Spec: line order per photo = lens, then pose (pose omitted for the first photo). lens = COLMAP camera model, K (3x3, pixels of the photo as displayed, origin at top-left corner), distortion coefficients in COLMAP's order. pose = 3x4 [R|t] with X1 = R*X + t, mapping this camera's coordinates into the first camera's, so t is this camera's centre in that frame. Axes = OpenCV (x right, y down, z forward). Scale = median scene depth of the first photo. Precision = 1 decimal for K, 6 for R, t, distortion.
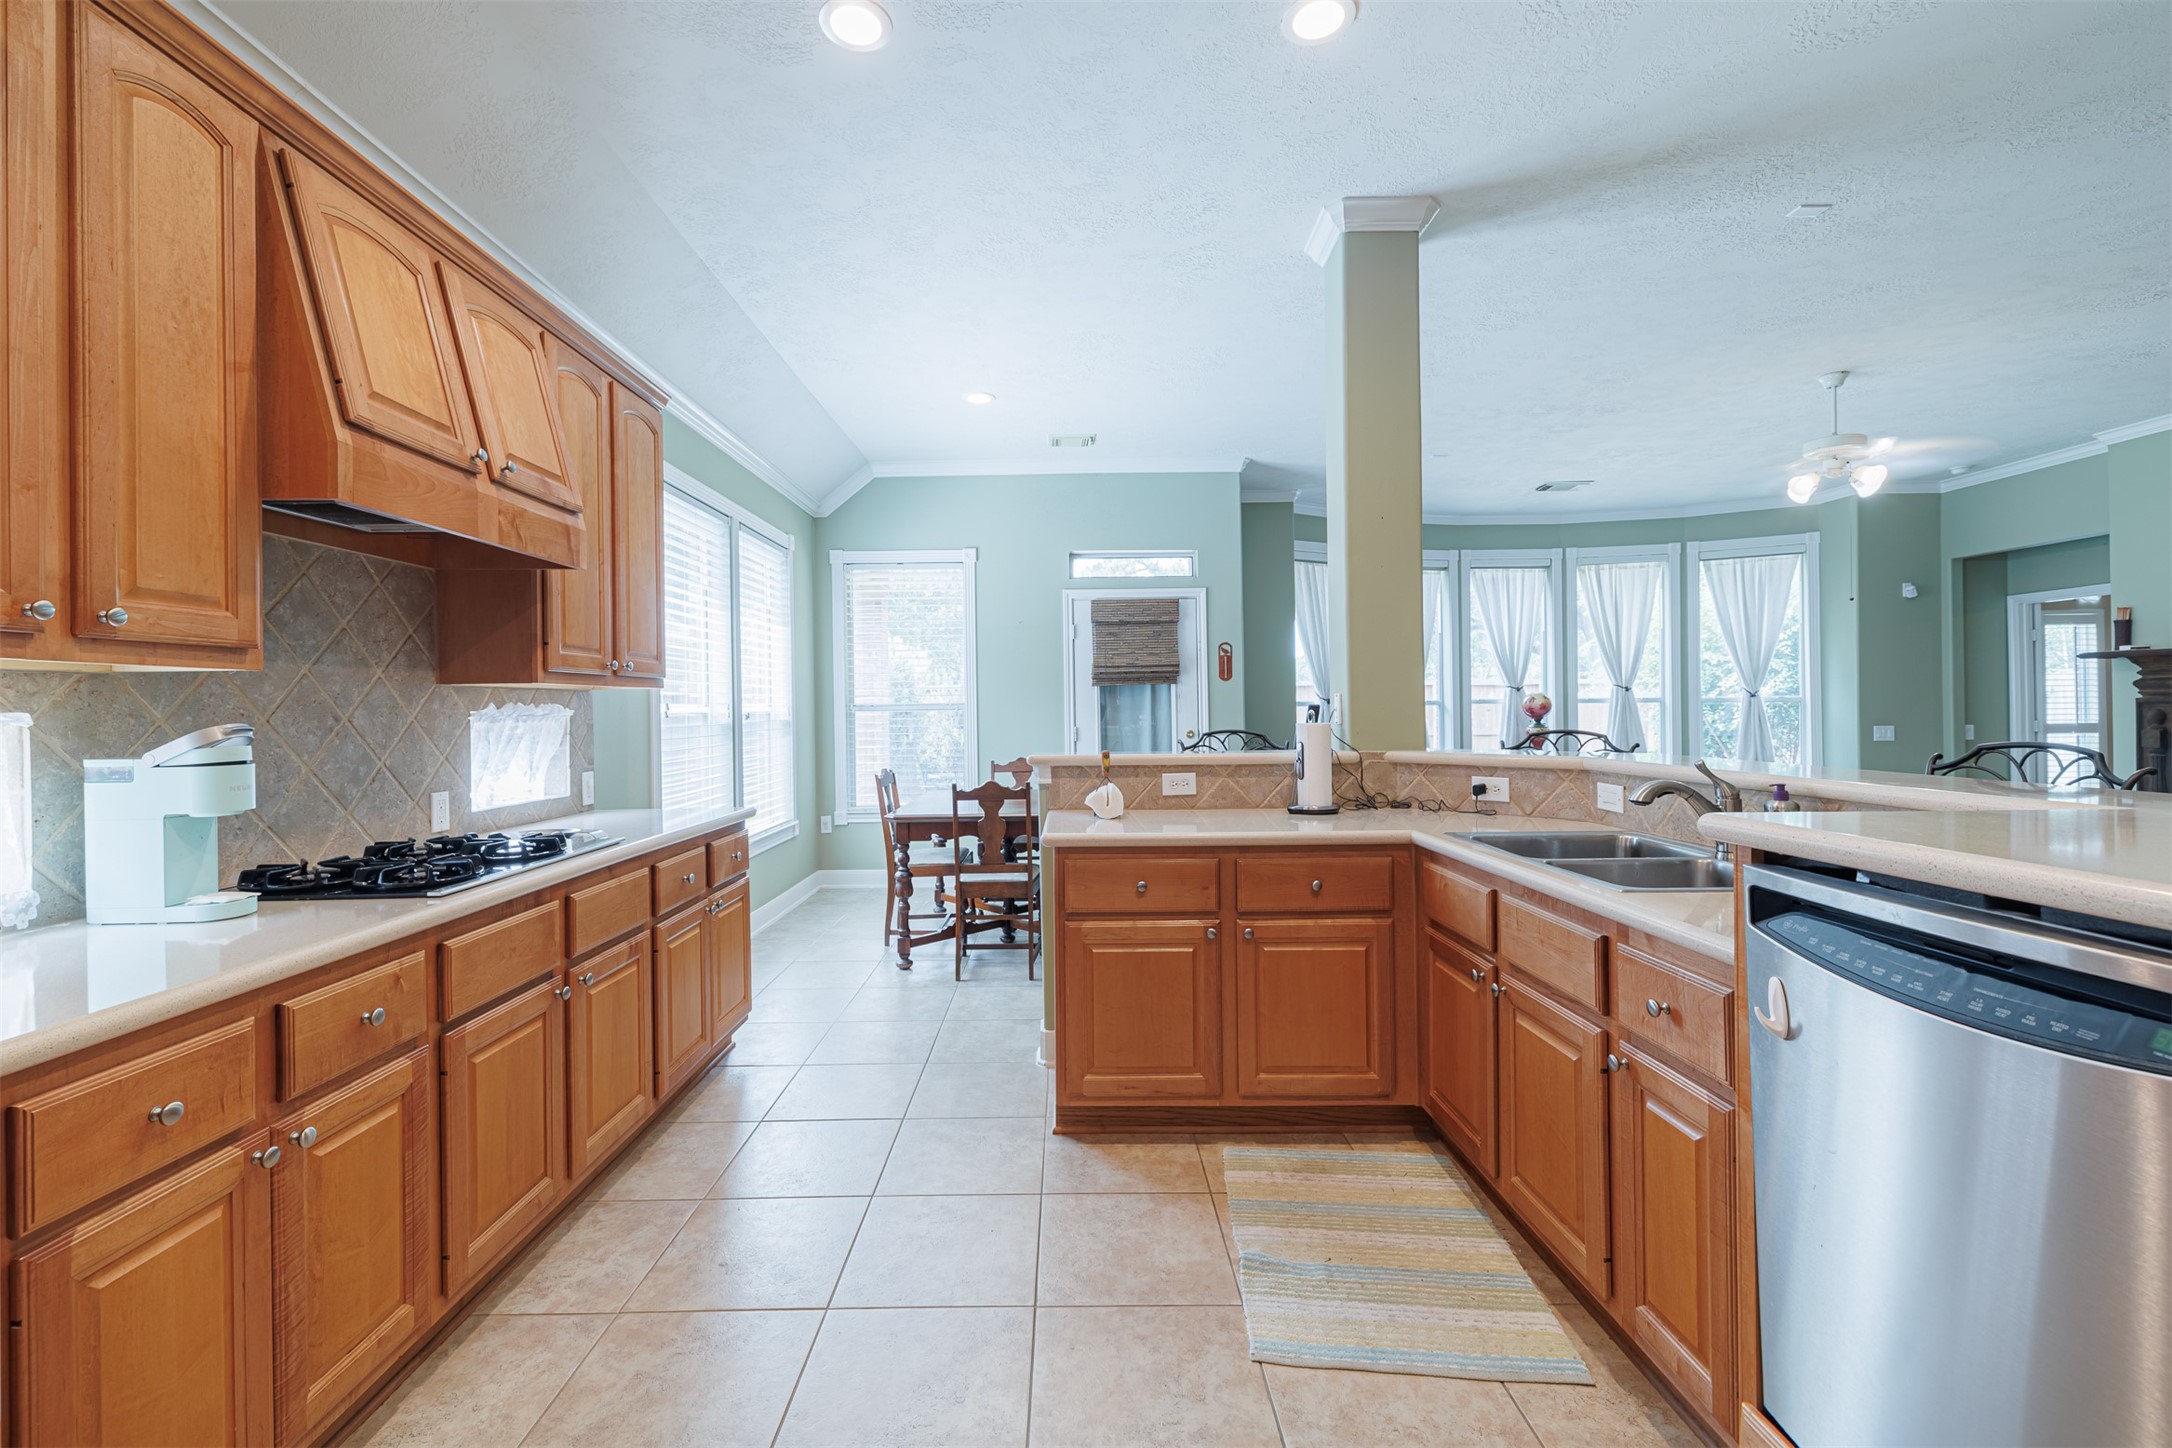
lens RADIAL K [[905.1, 0, 1074.2], [0, 905.1, 707.0], [0, 0, 1]] dist [0.011814, -0.003578]
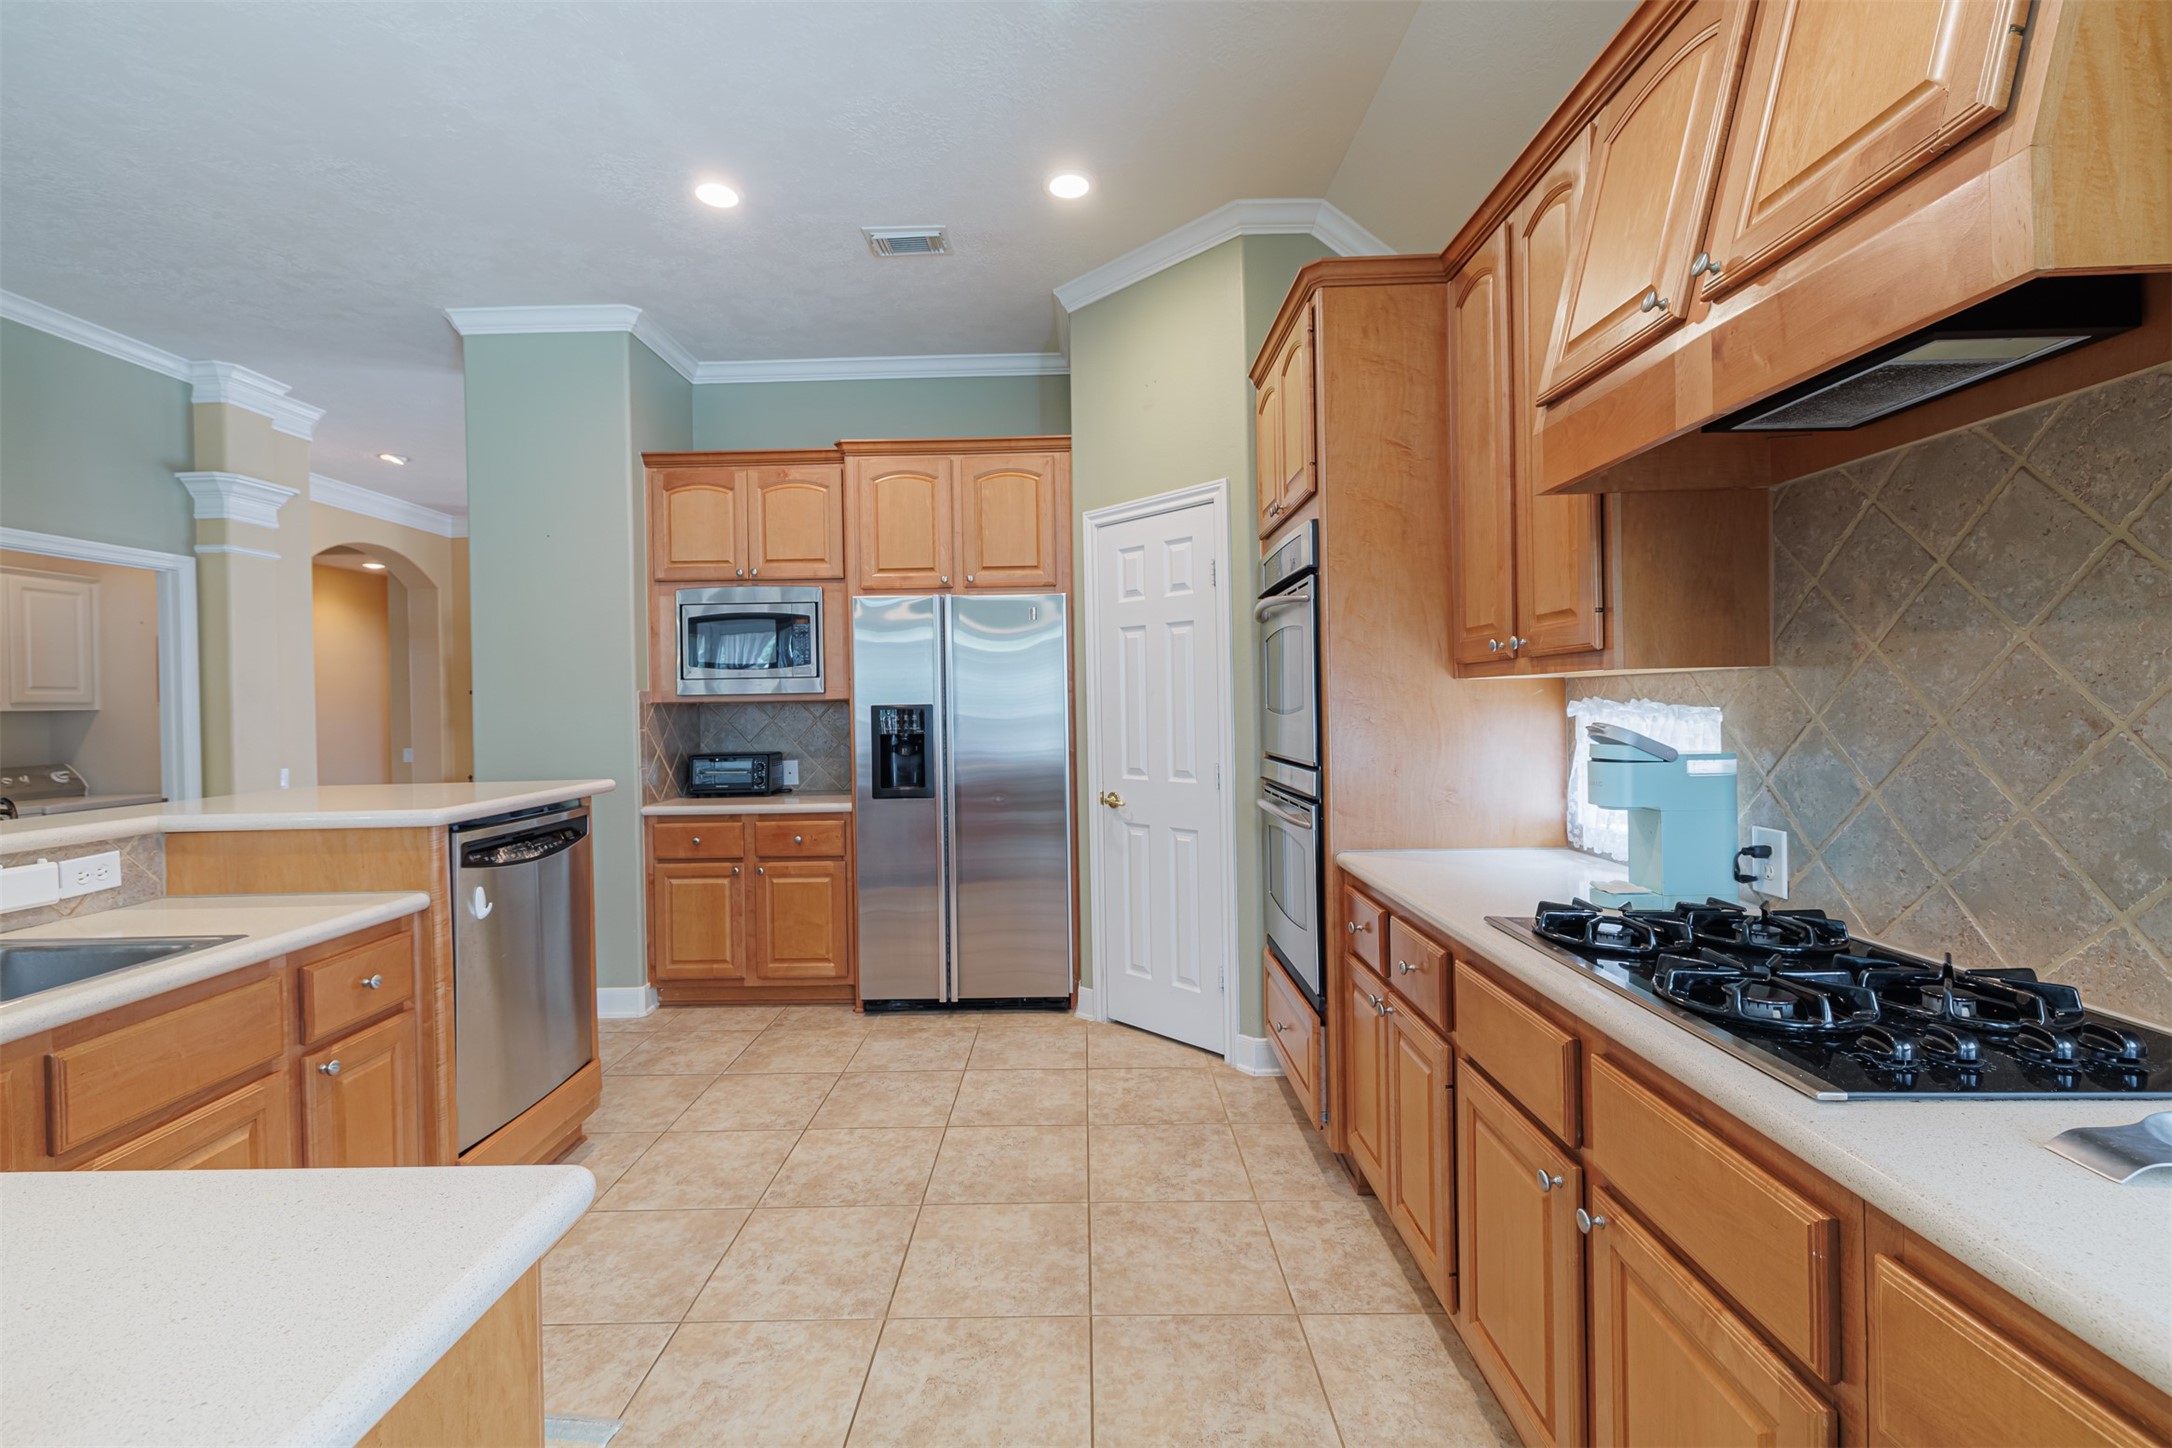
lens RADIAL K [[905.1, 0, 1070.1], [0, 905.1, 706.0], [0, 0, 1]] dist [0.011814, -0.003578]
pose [[-0.999399, 0.031344, 0.014823, -0.247431], [0.031400, 0.999501, 0.003571, -0.017212], [-0.014703, 0.004034, -0.999884, 1.550350]]
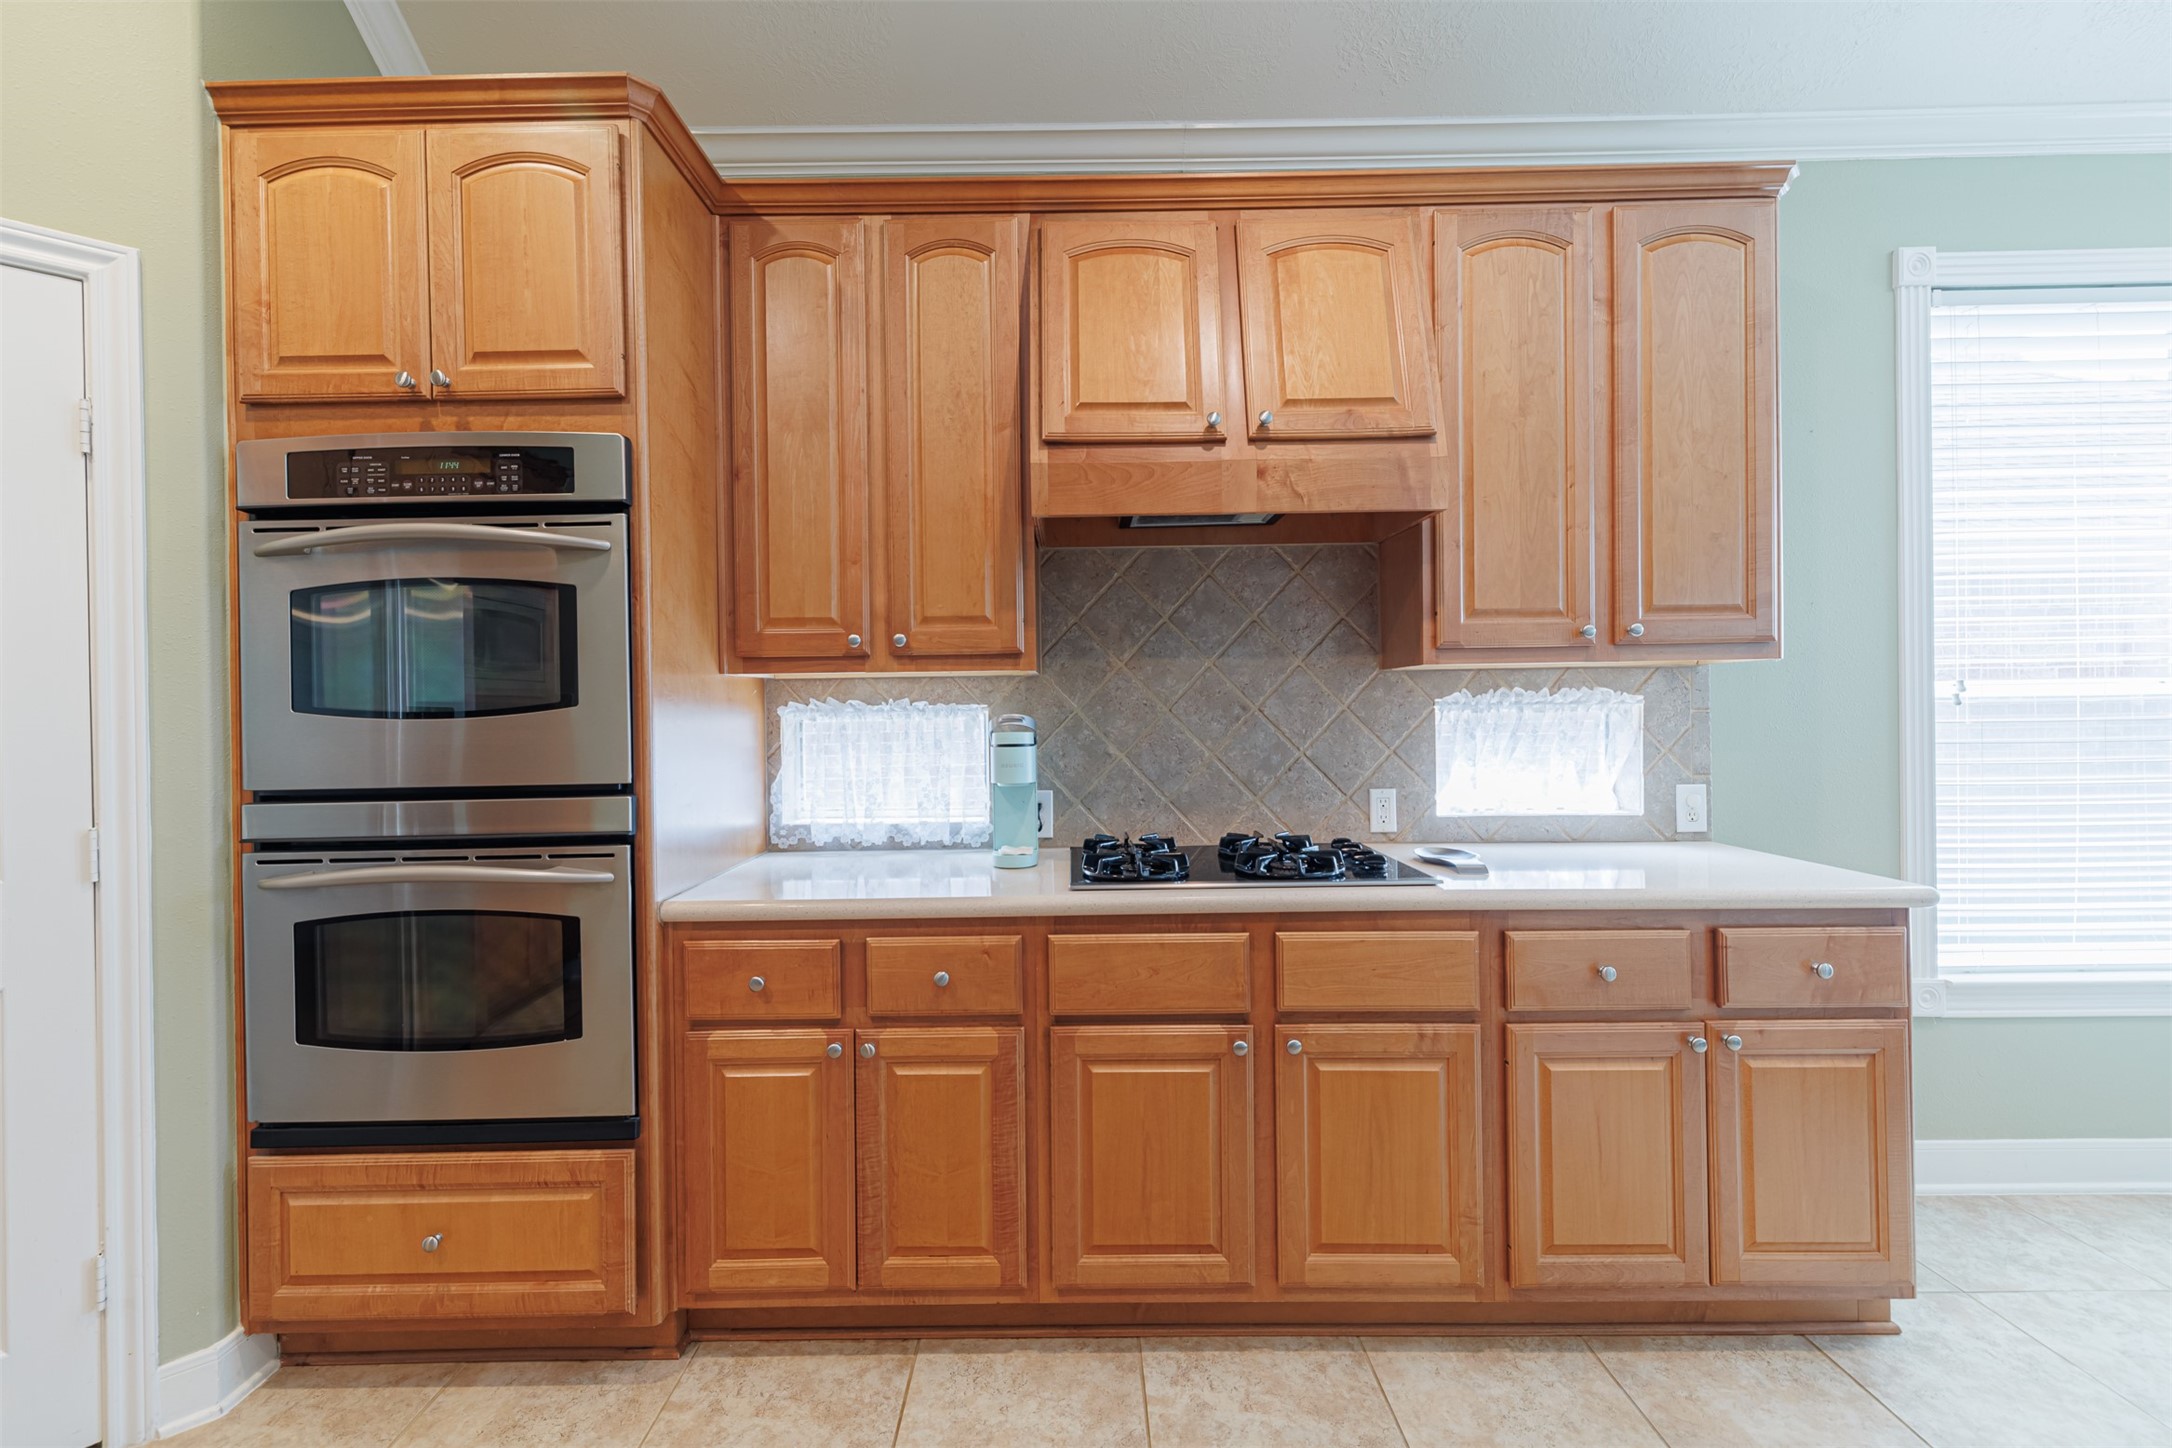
lens RADIAL K [[905.1, 0, 1068.7], [0, 905.1, 709.0], [0, 0, 1]] dist [0.011814, -0.003578]
pose [[-0.011222, 0.015025, -0.999824, 0.242739], [0.014299, 0.999787, 0.014864, -0.004366], [0.999835, -0.014129, -0.011434, 0.824915]]
